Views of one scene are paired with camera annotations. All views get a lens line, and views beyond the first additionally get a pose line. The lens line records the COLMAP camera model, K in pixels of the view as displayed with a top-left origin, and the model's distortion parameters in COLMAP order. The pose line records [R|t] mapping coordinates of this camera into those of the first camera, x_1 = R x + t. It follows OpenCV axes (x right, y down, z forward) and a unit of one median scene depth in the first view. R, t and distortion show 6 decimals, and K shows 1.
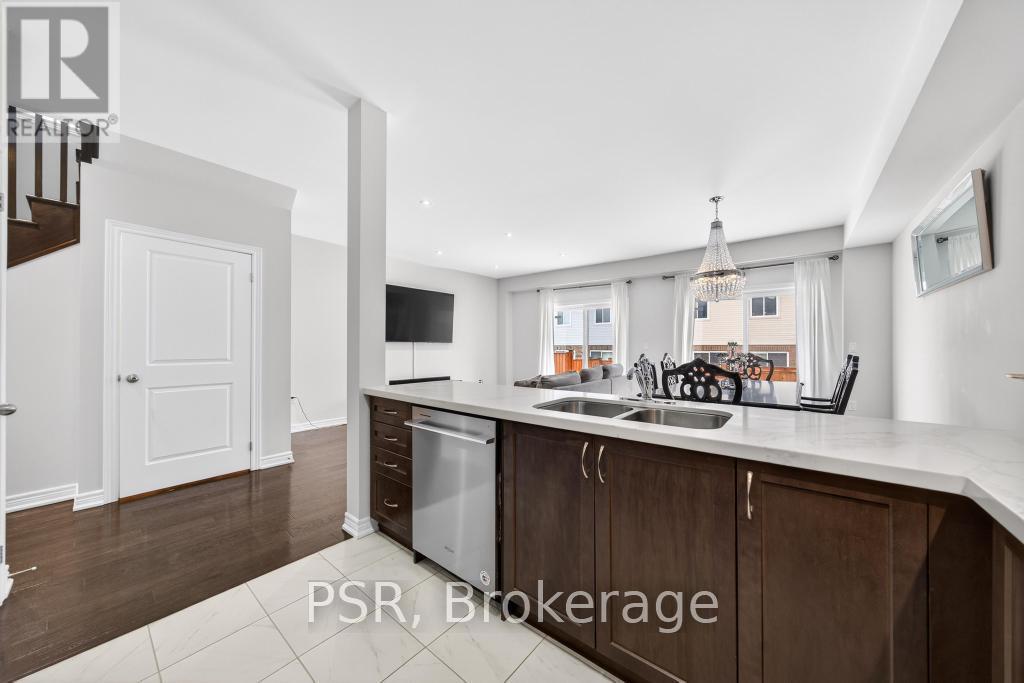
lens RADIAL K [[351.4, 0, 517.6], [0, 351.4, 345.3], [0, 0, 1]] dist [-0.001711, 0.001162]
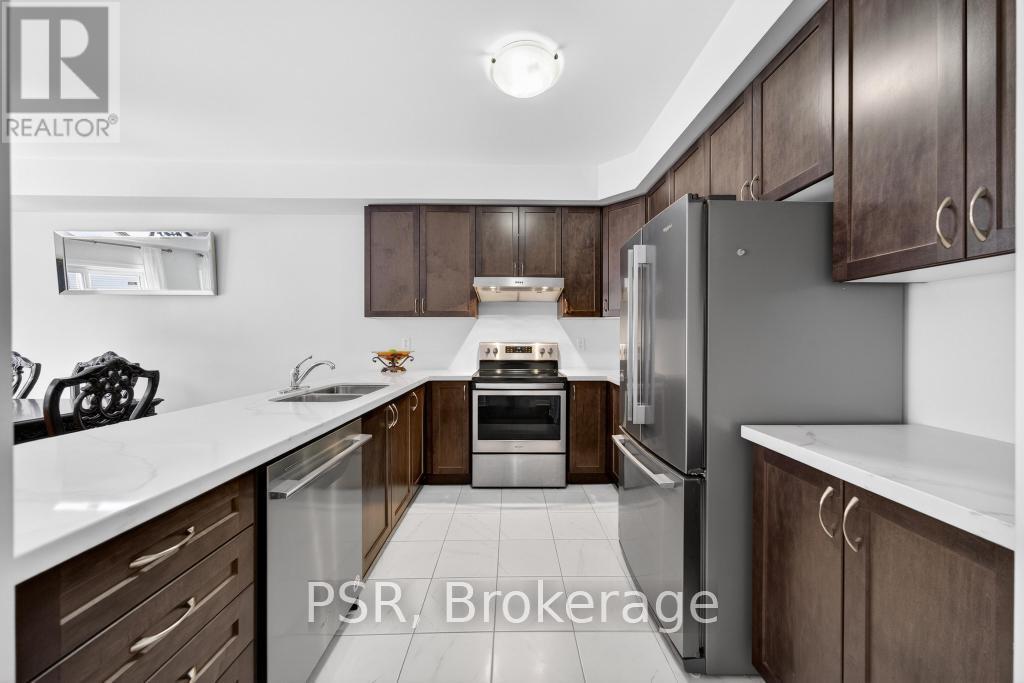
lens RADIAL K [[351.4, 0, 515.4], [0, 351.4, 339.4], [0, 0, 1]] dist [-0.001711, 0.001162]
pose [[-0.626603, -0.003749, 0.779330, -0.380582], [-0.007489, 0.999971, -0.001211, -0.008421], [-0.779303, -0.006595, -0.626613, 0.420335]]
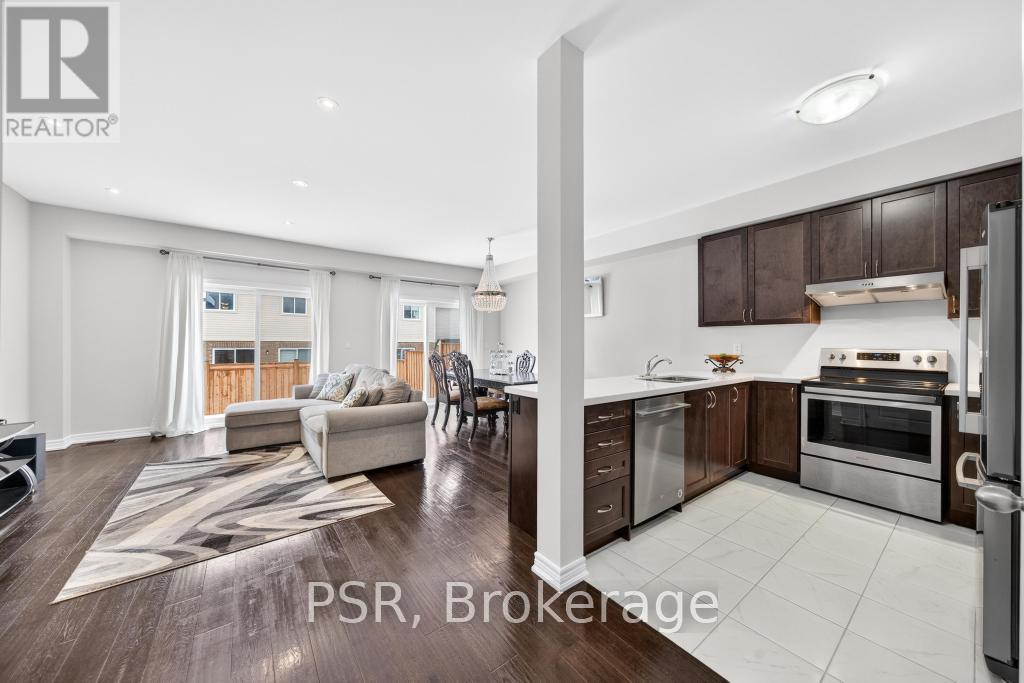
lens RADIAL K [[351.4, 0, 514.5], [0, 351.4, 342.6], [0, 0, 1]] dist [-0.001711, 0.001162]
pose [[0.250900, 0.002000, 0.968011, -0.619804], [-0.008461, 0.999964, 0.000127, -0.008407], [-0.967976, -0.008222, 0.250908, 0.442400]]
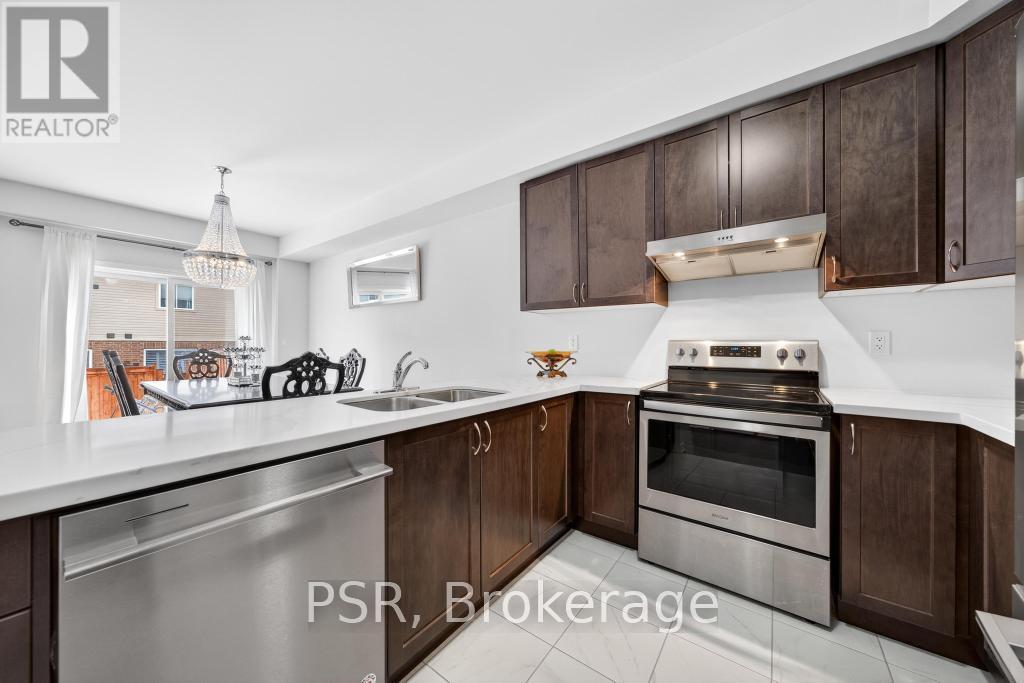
lens RADIAL K [[351.4, 0, 510.5], [0, 351.4, 343.0], [0, 0, 1]] dist [-0.001711, 0.001162]
pose [[-0.021508, 0.003659, 0.999762, -0.253808], [-0.007880, 0.999962, -0.003830, 0.005479], [-0.999738, -0.007960, -0.021478, 0.245801]]
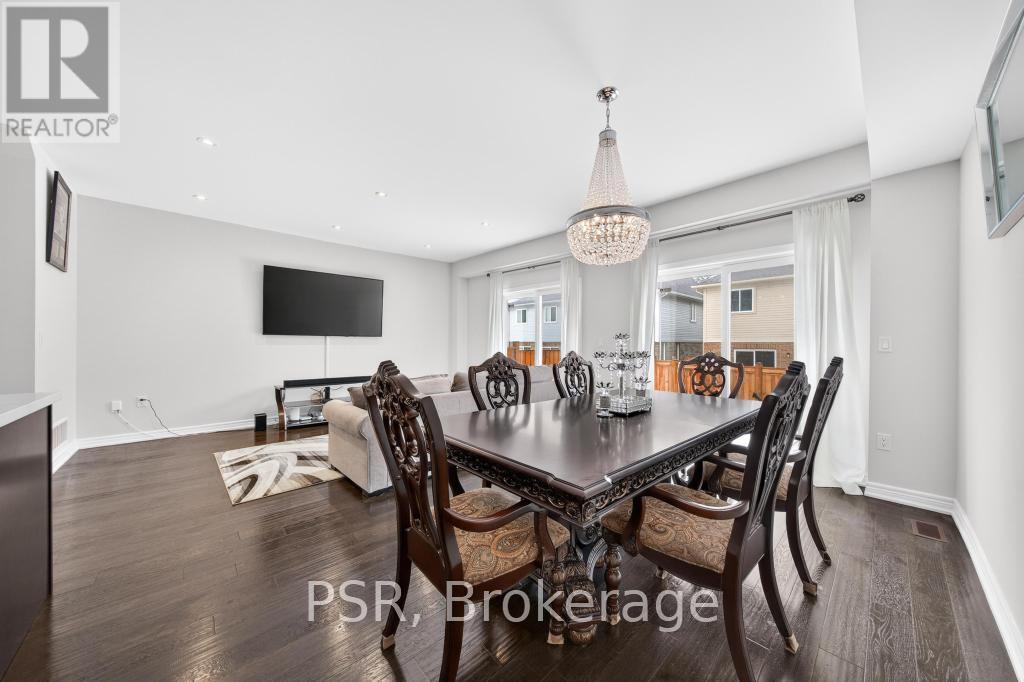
lens RADIAL K [[351.4, 0, 514.9], [0, 351.4, 344.7], [0, 0, 1]] dist [-0.001711, 0.001162]
pose [[0.989164, 0.005423, -0.146716, 0.405601], [-0.004264, 0.999957, 0.008214, 0.005740], [0.146754, -0.007500, 0.989145, 0.303306]]
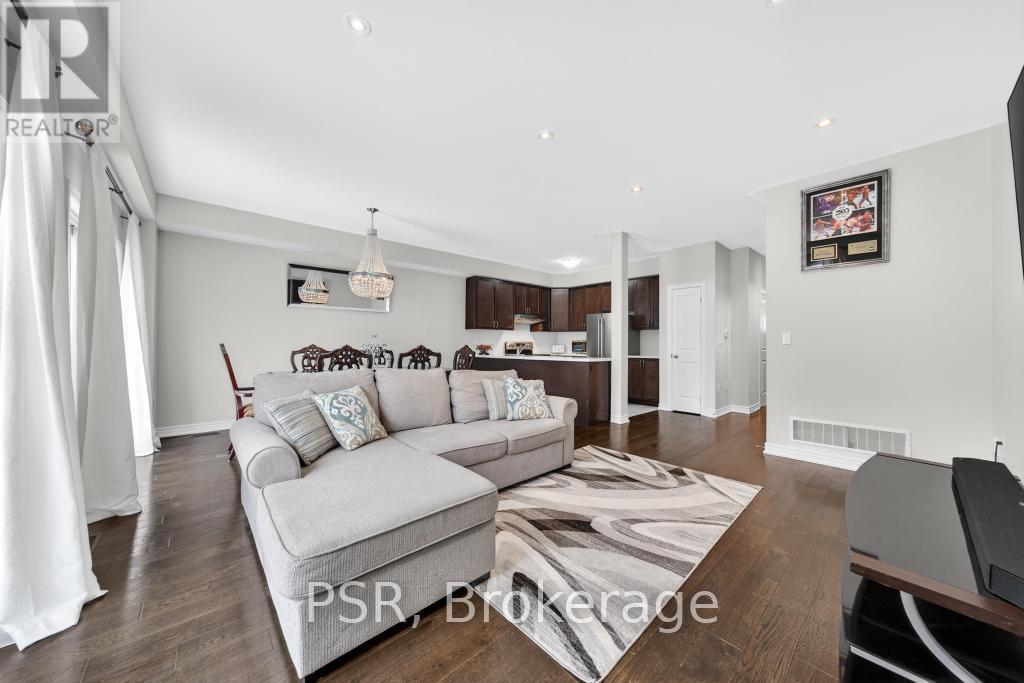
lens RADIAL K [[351.4, 0, 517.3], [0, 351.4, 343.7], [0, 0, 1]] dist [-0.001711, 0.001162]
pose [[-0.986434, -0.003329, 0.164124, -0.071176], [-0.004785, 0.999953, -0.008480, 0.023351], [-0.164088, -0.009150, -0.986403, 1.656013]]
